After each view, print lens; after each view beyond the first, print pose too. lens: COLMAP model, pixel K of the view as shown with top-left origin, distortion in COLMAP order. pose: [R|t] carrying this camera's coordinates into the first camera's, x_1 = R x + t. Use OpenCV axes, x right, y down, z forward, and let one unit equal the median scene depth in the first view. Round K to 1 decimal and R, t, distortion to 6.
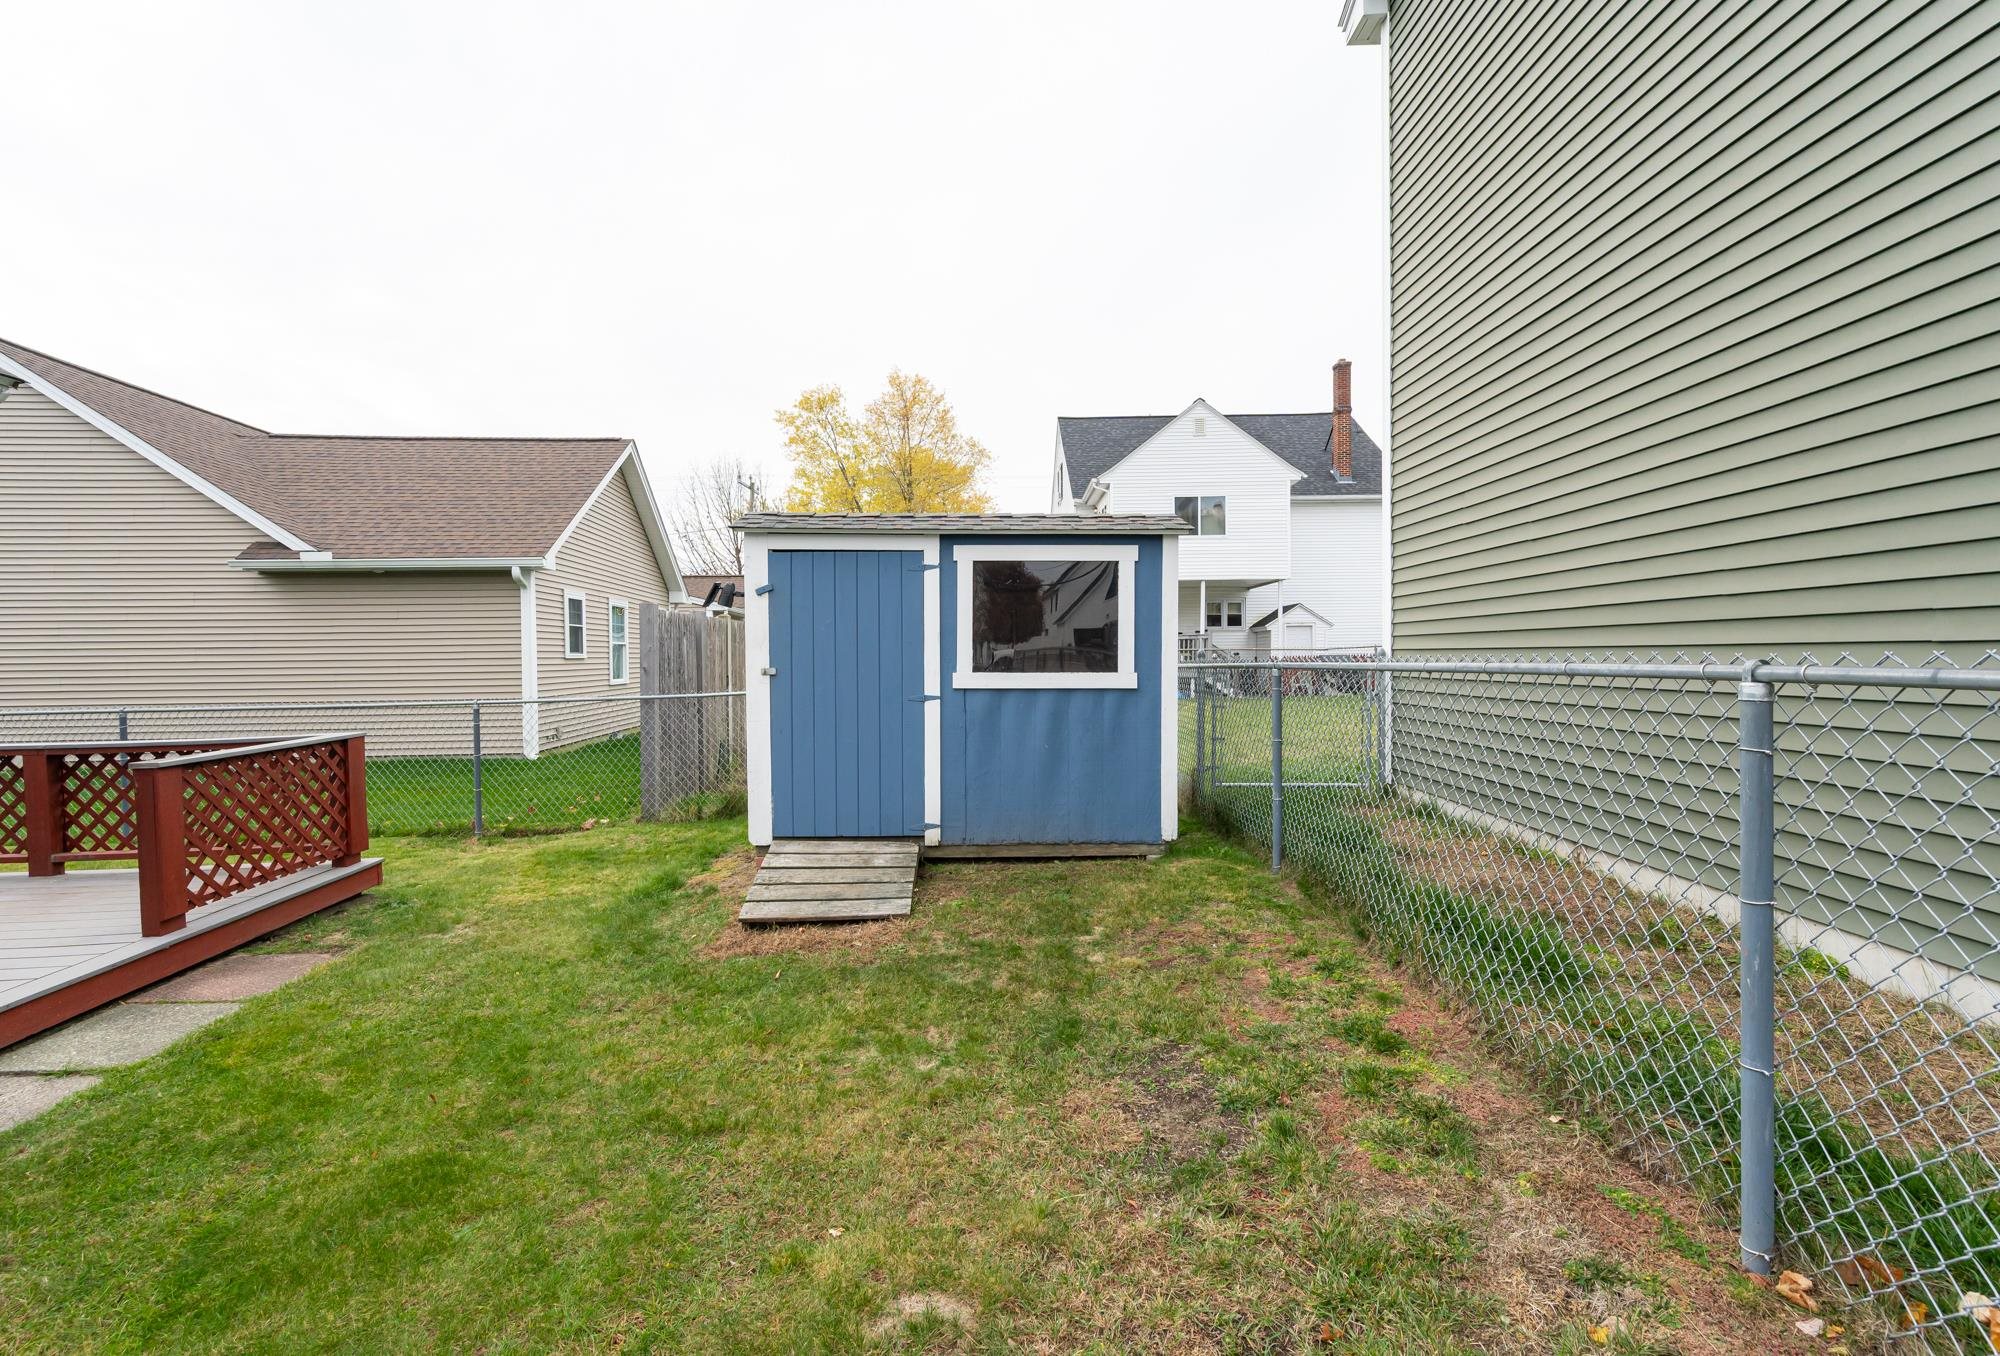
lens RADIAL K [[862.5, 0, 980.6], [0, 862.5, 655.6], [0, 0, 1]] dist [0.001957, -0.000085]
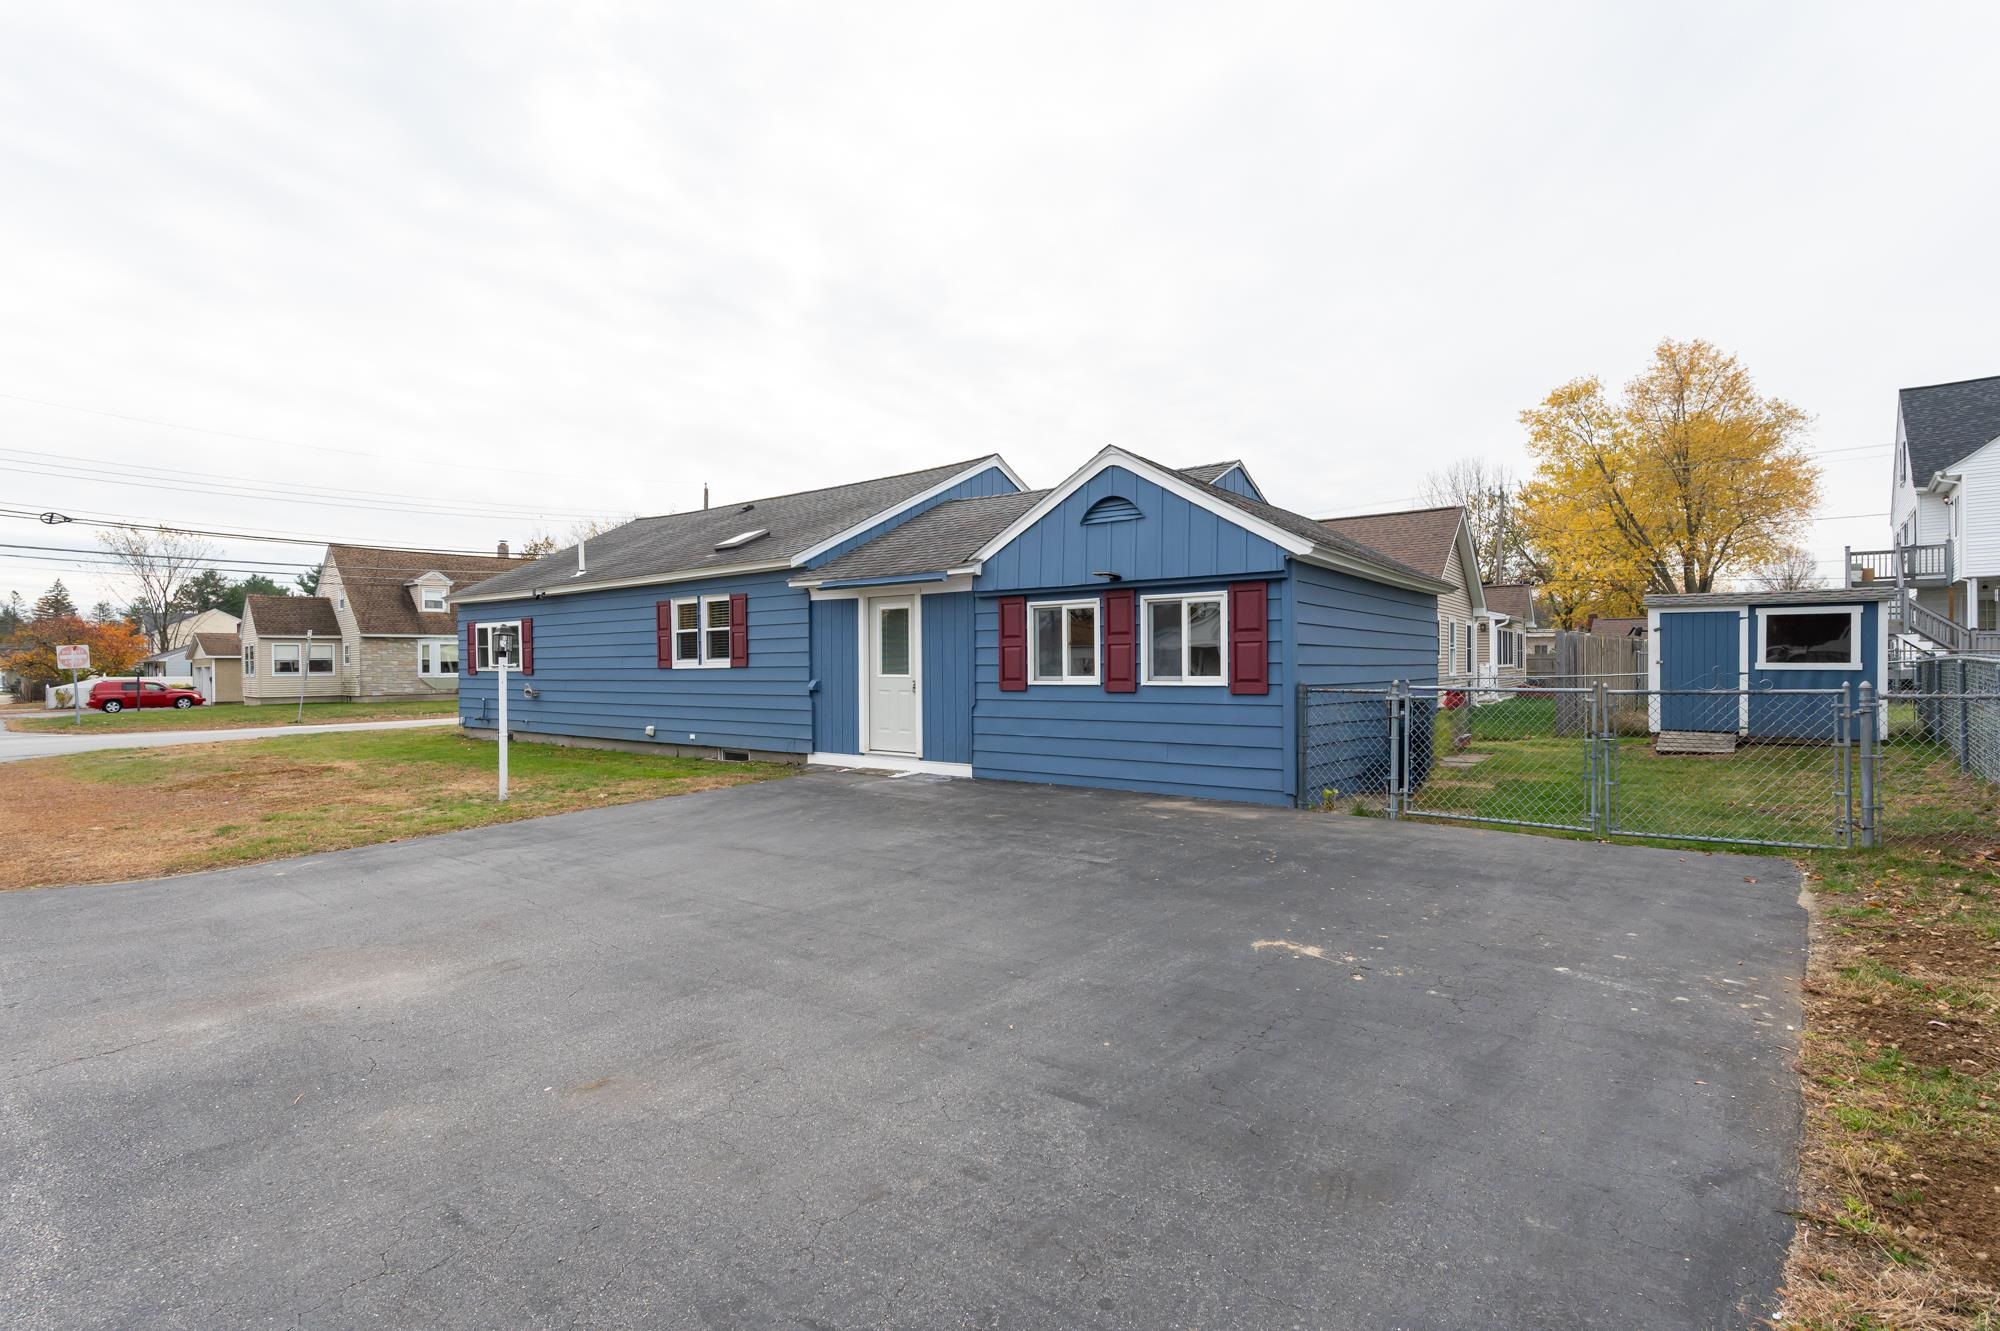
lens RADIAL K [[917.2, 0, 1013.1], [0, 917.2, 669.8], [0, 0, 1]] dist [0.009134, 0.001579]
pose [[0.764486, 0.005643, -0.644615, 0.008155], [0.004241, 0.999896, 0.013783, -0.000729], [0.644626, -0.013270, 0.764383, -0.416960]]
